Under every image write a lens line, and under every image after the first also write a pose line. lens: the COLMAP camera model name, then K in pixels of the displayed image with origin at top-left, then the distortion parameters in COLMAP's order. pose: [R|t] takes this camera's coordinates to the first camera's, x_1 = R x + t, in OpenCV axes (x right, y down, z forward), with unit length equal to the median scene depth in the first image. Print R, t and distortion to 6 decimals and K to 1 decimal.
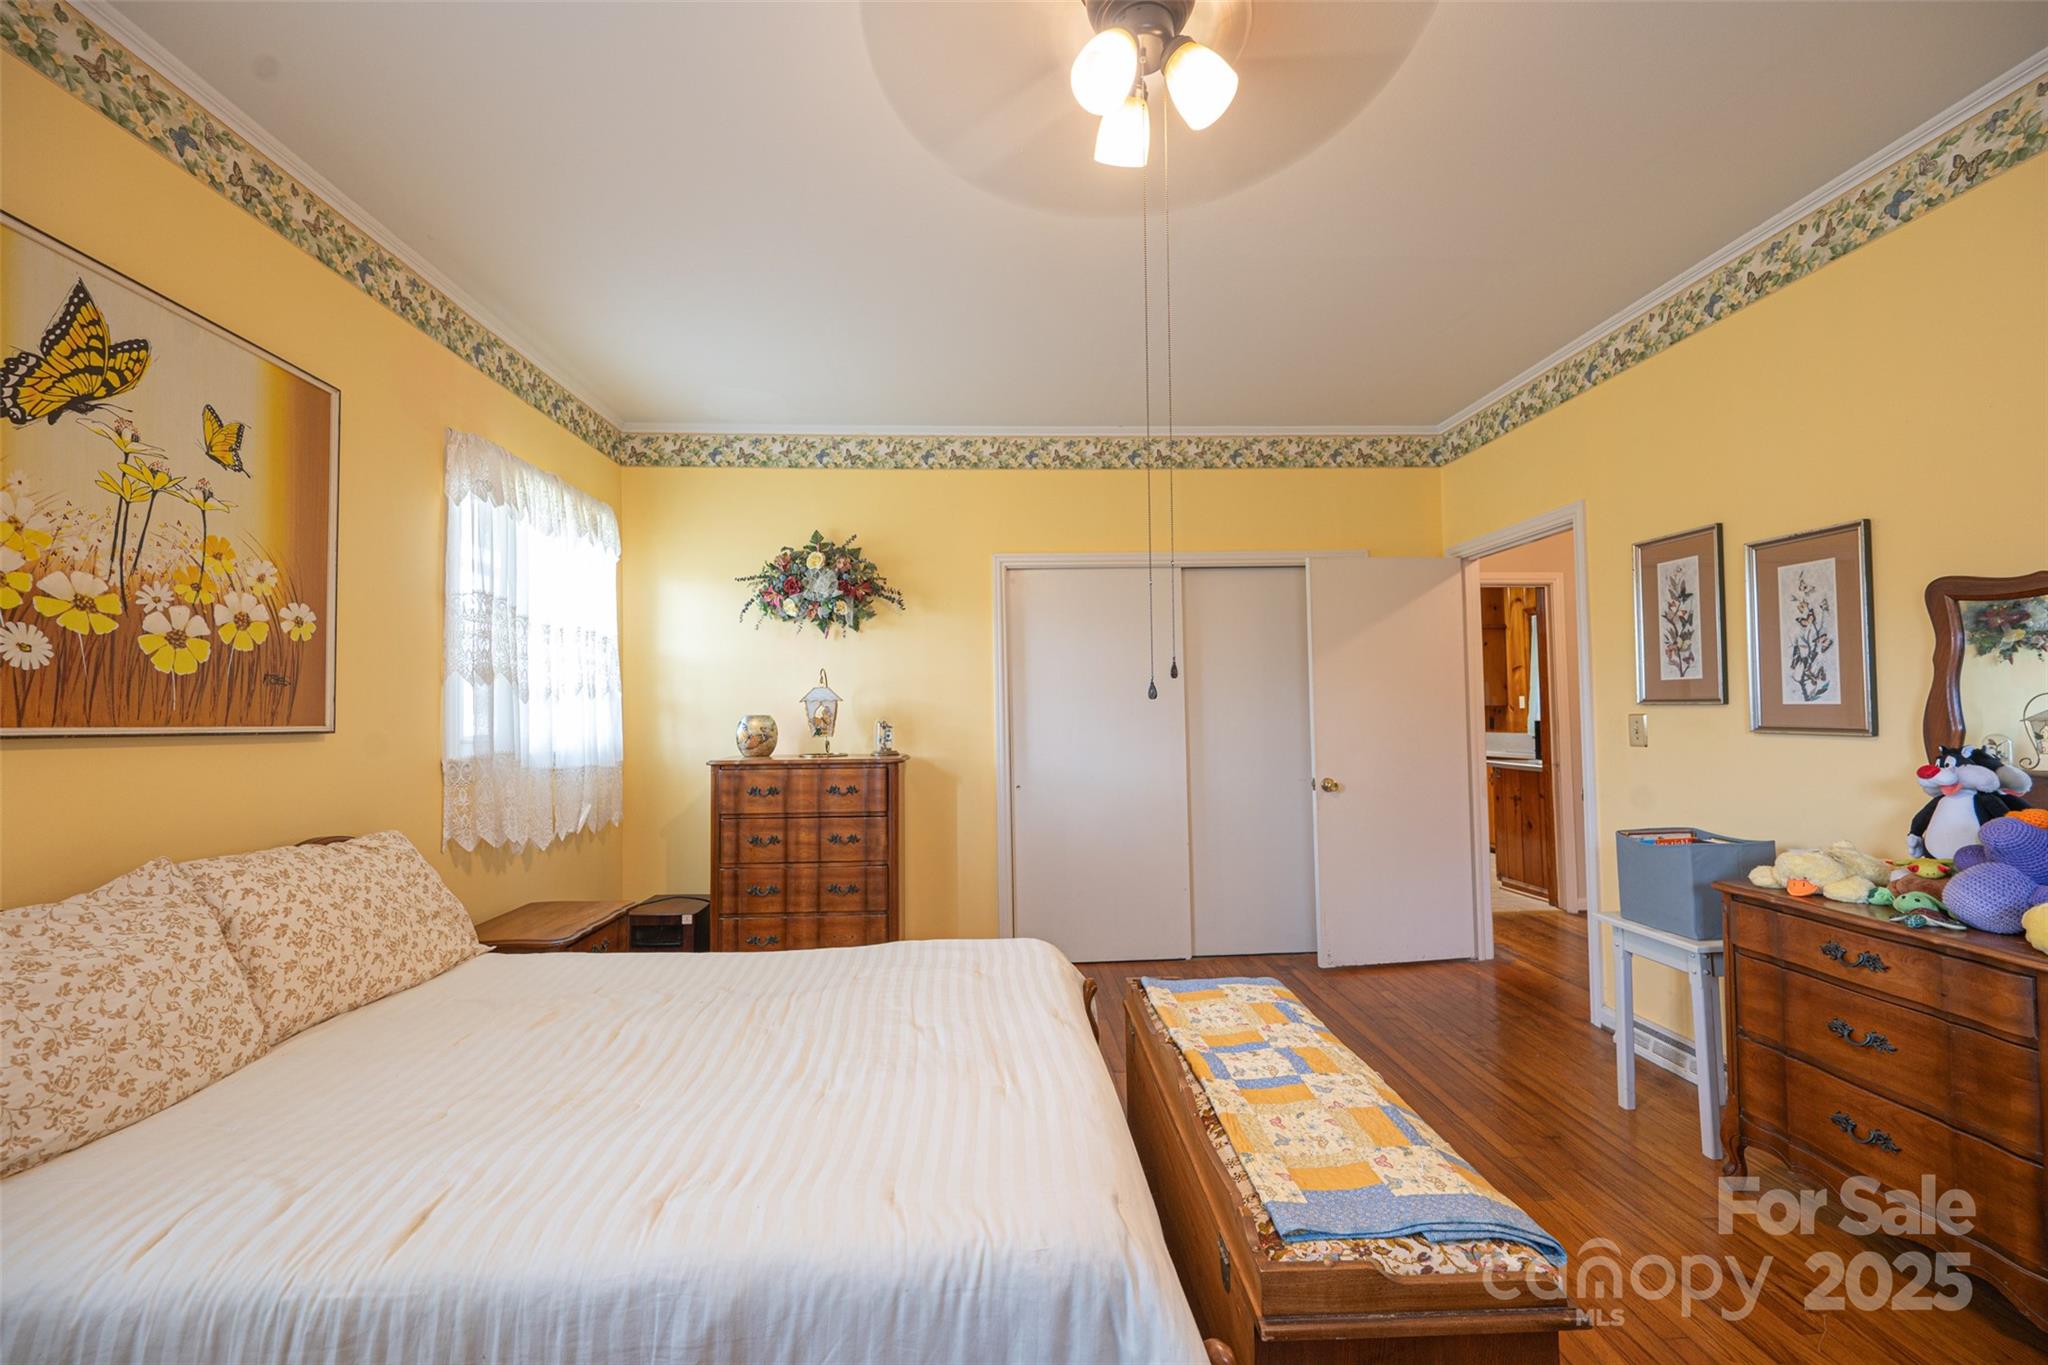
lens RADIAL K [[806.5, 0, 1018.6], [0, 806.5, 687.2], [0, 0, 1]] dist [0.002285, 0.000252]
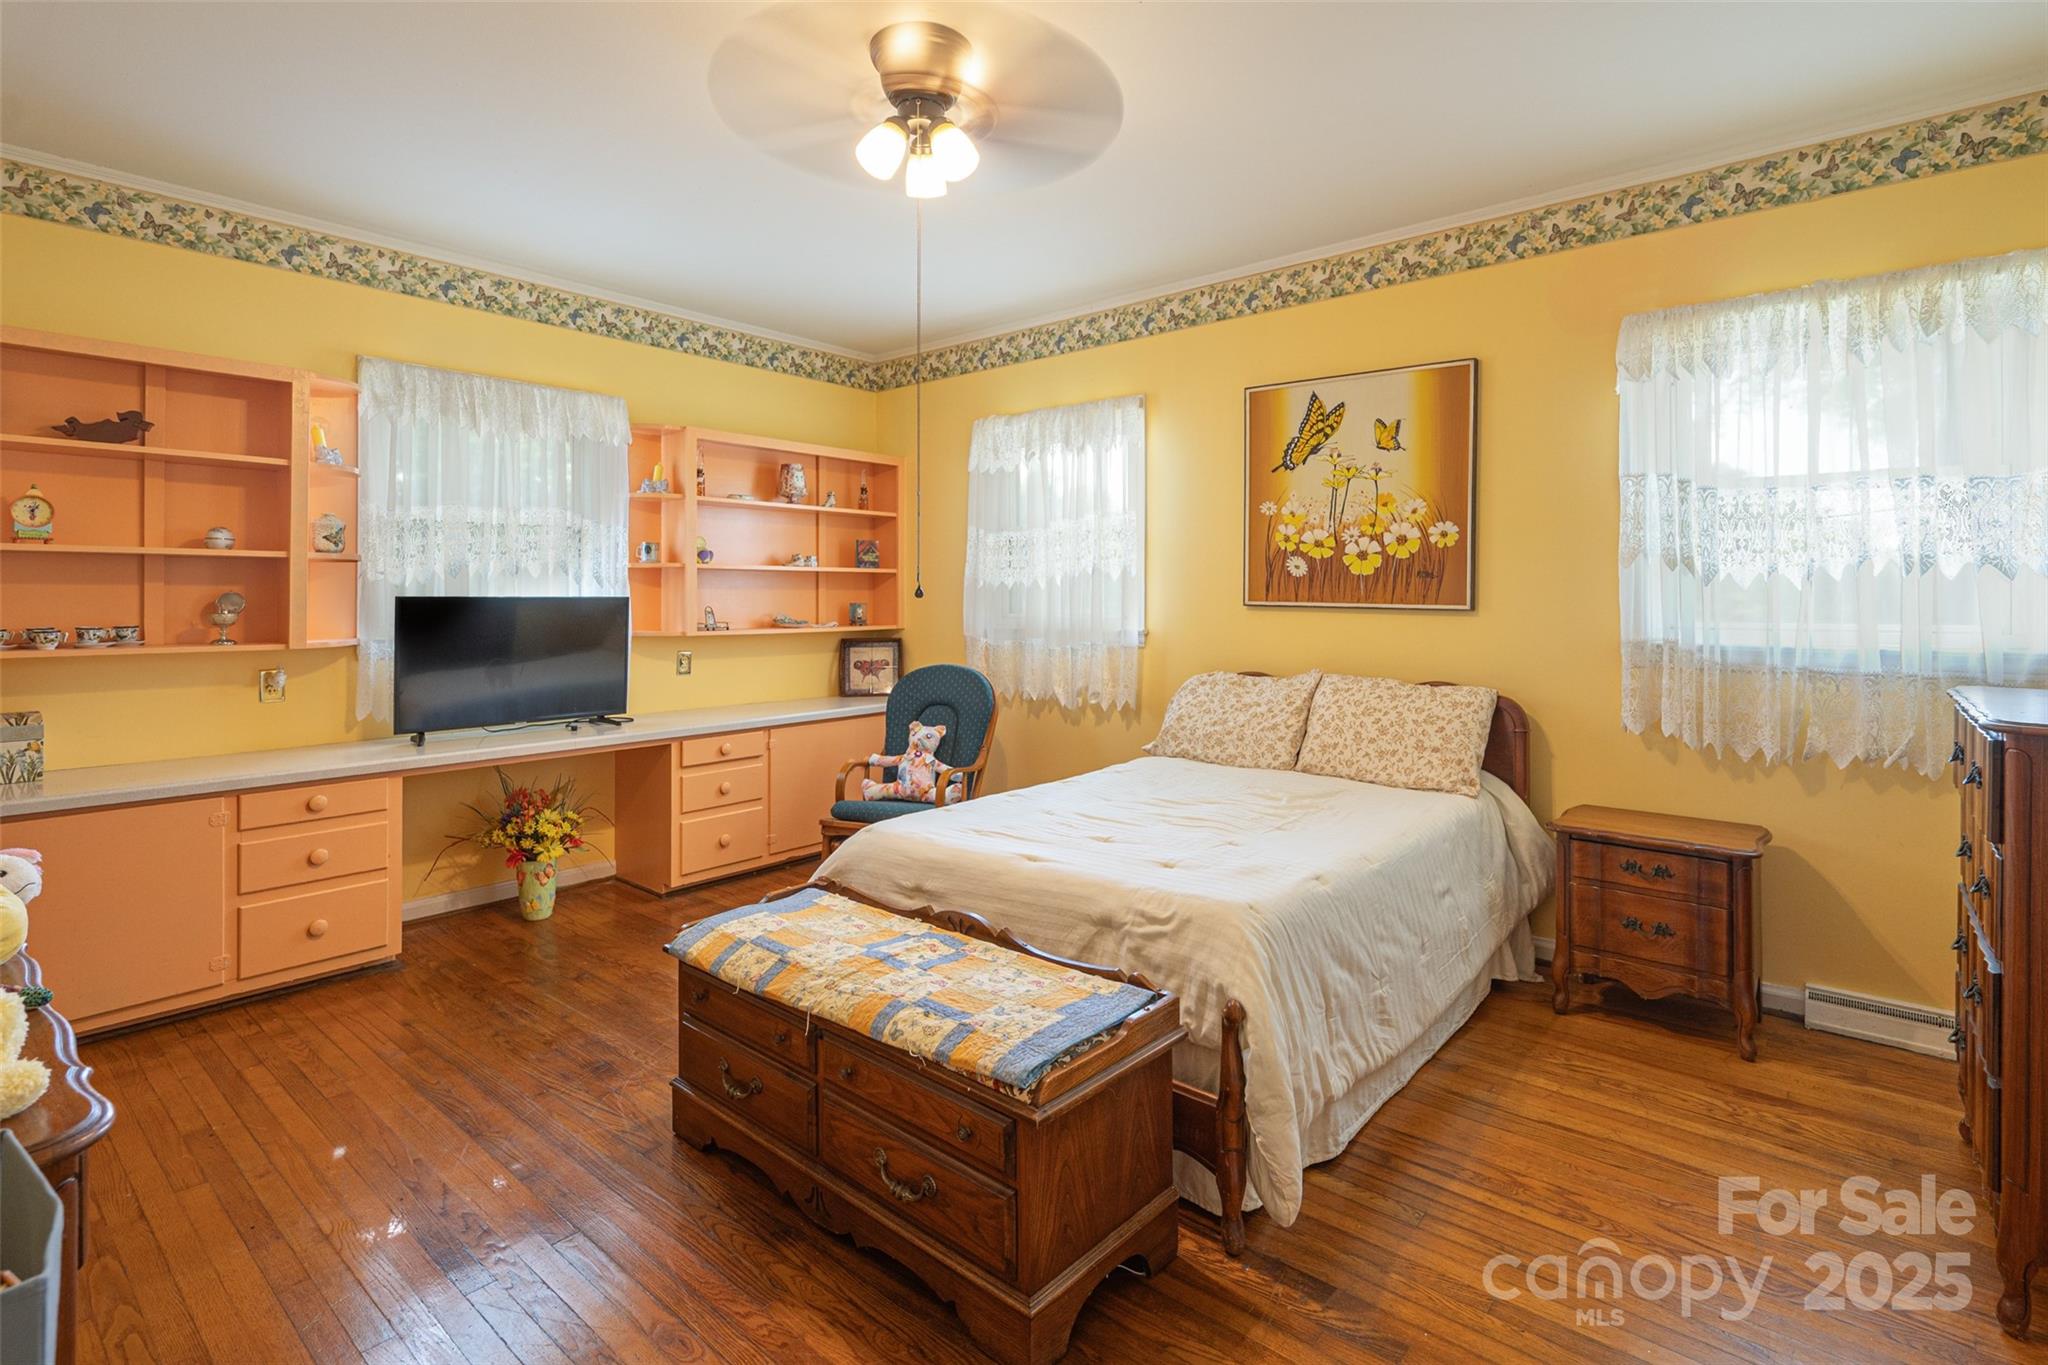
lens RADIAL K [[969.2, 0, 1035.0], [0, 969.2, 594.6], [0, 0, 1]] dist [-0.000432, -0.000290]
pose [[-0.679122, 0.015319, -0.733866, 0.999723], [0.032063, 0.999447, -0.008808, 0.022610], [0.733325, -0.029512, -0.679237, 1.803792]]
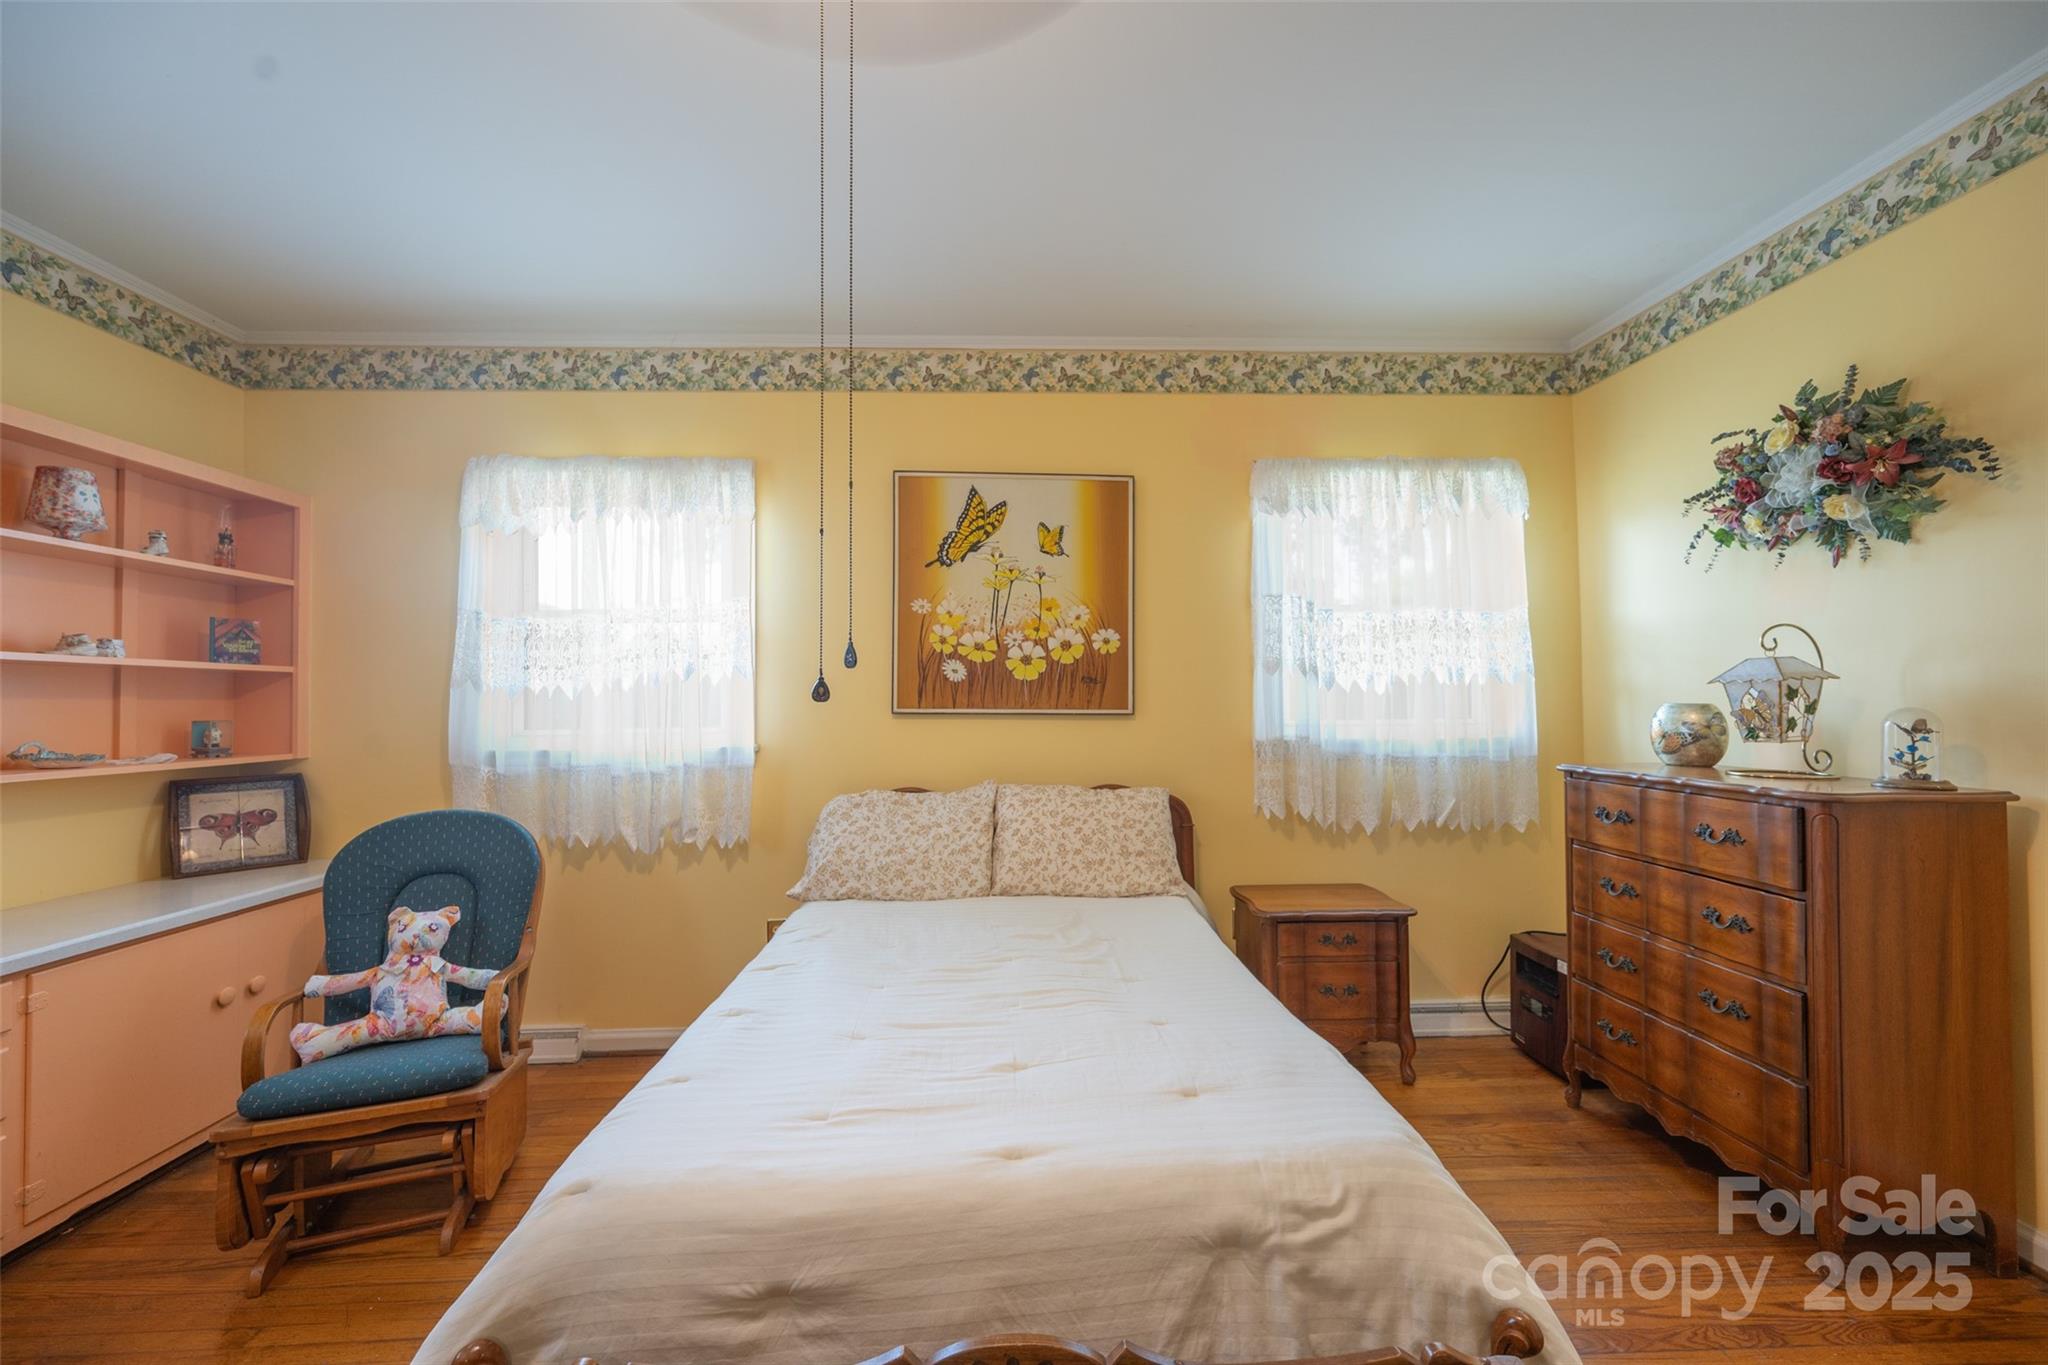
lens RADIAL K [[793.7, 0, 1016.6], [0, 793.7, 687.6], [0, 0, 1]] dist [0.000136, -0.000297]
pose [[-0.010432, -0.005293, -0.999932, 0.662047], [0.038054, 0.999259, -0.005686, 0.009478], [0.999221, -0.038111, -0.010222, 0.921333]]
